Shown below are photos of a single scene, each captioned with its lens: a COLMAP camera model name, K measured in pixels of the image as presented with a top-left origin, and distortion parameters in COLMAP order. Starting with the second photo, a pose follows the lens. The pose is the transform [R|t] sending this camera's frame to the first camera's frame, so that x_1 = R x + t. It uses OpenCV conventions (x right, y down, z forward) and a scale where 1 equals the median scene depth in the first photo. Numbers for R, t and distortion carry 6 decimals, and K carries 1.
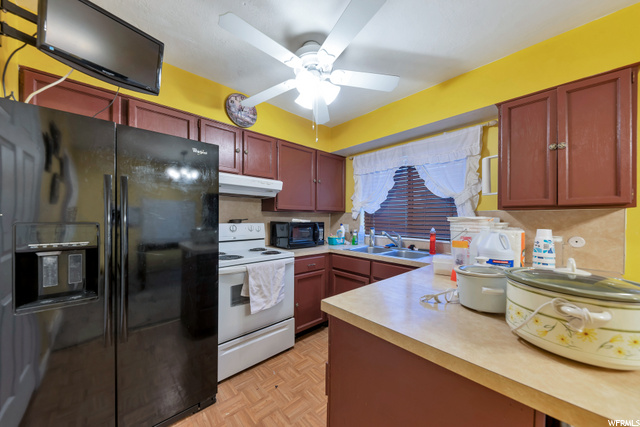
lens RADIAL K [[223.2, 0, 320.3], [0, 223.2, 219.3], [0, 0, 1]] dist [0.001789, 0.000100]
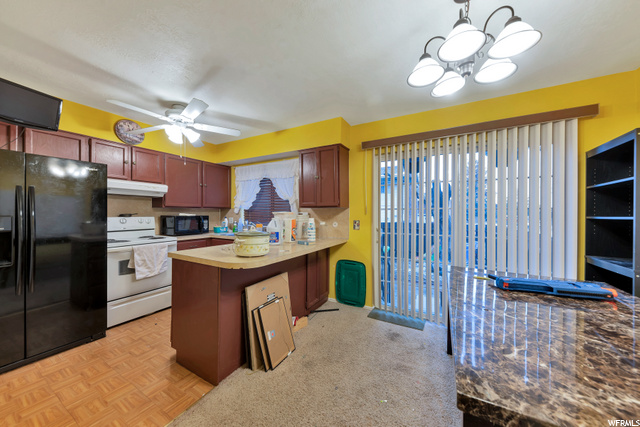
lens RADIAL K [[218.1, 0, 320.0], [0, 218.1, 213.5], [0, 0, 1]] dist [-0.001671, -0.000342]
pose [[0.947309, -0.003015, 0.320306, 0.292769], [0.003777, 0.999991, -0.001757, 0.004821], [-0.320298, 0.002874, 0.947312, -0.571026]]
